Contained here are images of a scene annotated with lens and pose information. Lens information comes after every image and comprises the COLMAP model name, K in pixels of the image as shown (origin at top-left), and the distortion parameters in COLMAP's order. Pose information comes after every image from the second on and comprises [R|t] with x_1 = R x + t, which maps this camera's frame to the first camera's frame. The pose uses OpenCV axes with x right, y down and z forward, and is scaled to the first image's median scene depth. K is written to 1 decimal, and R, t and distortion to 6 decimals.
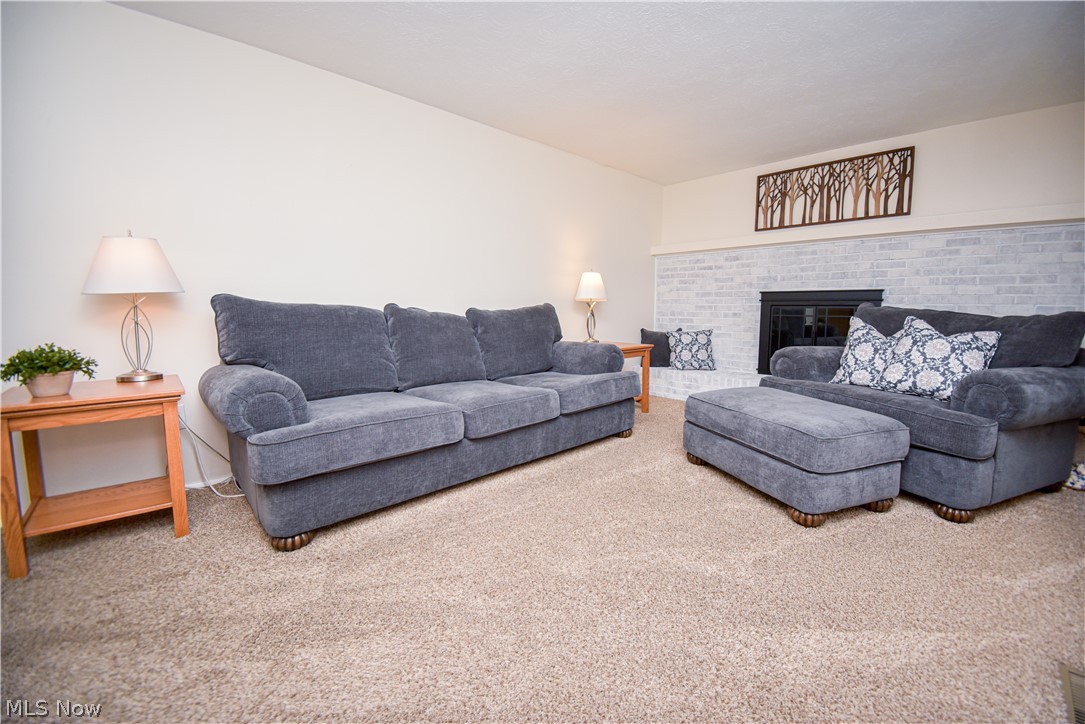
lens RADIAL K [[439.8, 0, 541.4], [0, 439.8, 356.2], [0, 0, 1]] dist [-0.042431, -0.000341]
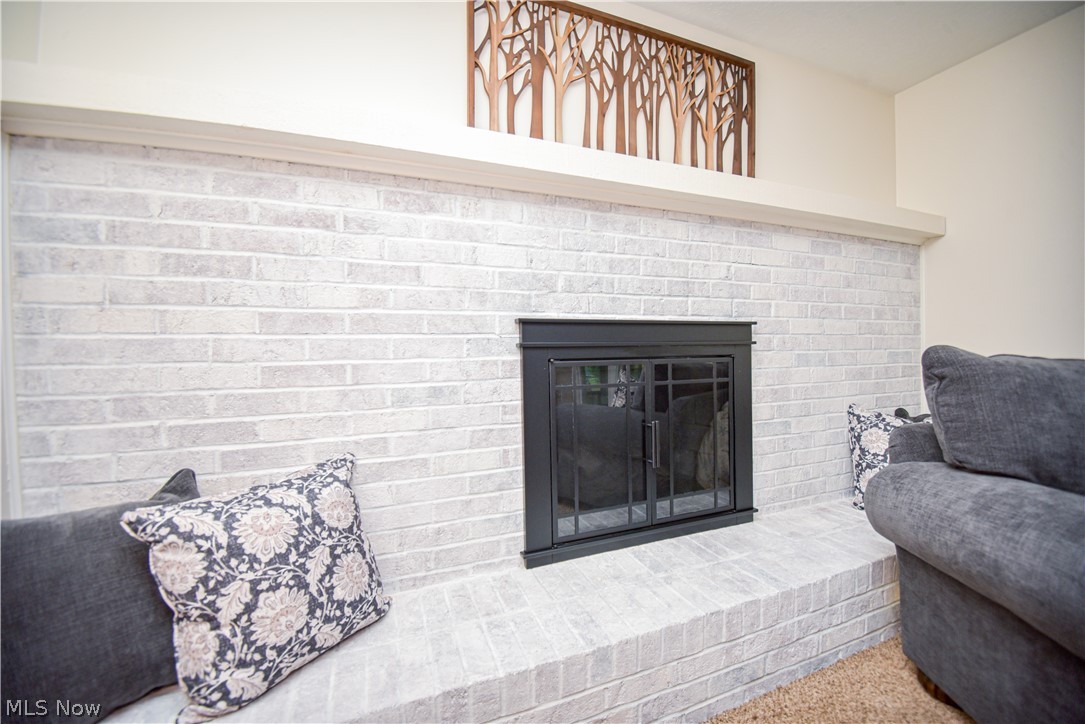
lens RADIAL K [[434.1, 0, 542.5], [0, 434.1, 362.0], [0, 0, 1]] dist [-0.014237, -0.000152]
pose [[0.340208, -0.025305, 0.940010, 0.223974], [0.119299, 0.992722, -0.016452, -0.119493], [-0.932752, 0.117739, 0.340751, 0.959721]]
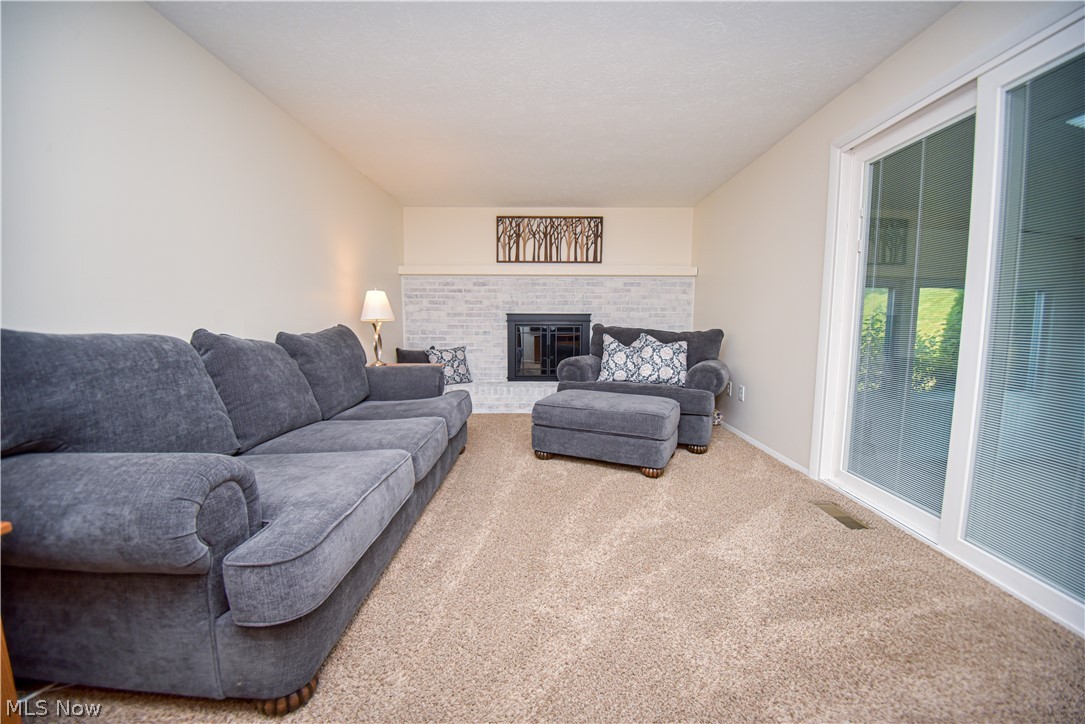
lens RADIAL K [[431.5, 0, 543.9], [0, 431.5, 365.8], [0, 0, 1]] dist [0.000247, -0.000039]
pose [[0.671594, -0.072790, 0.737335, -0.352614], [0.078979, 0.996526, 0.026441, -0.029243], [-0.736698, 0.040477, 0.675010, 0.129460]]
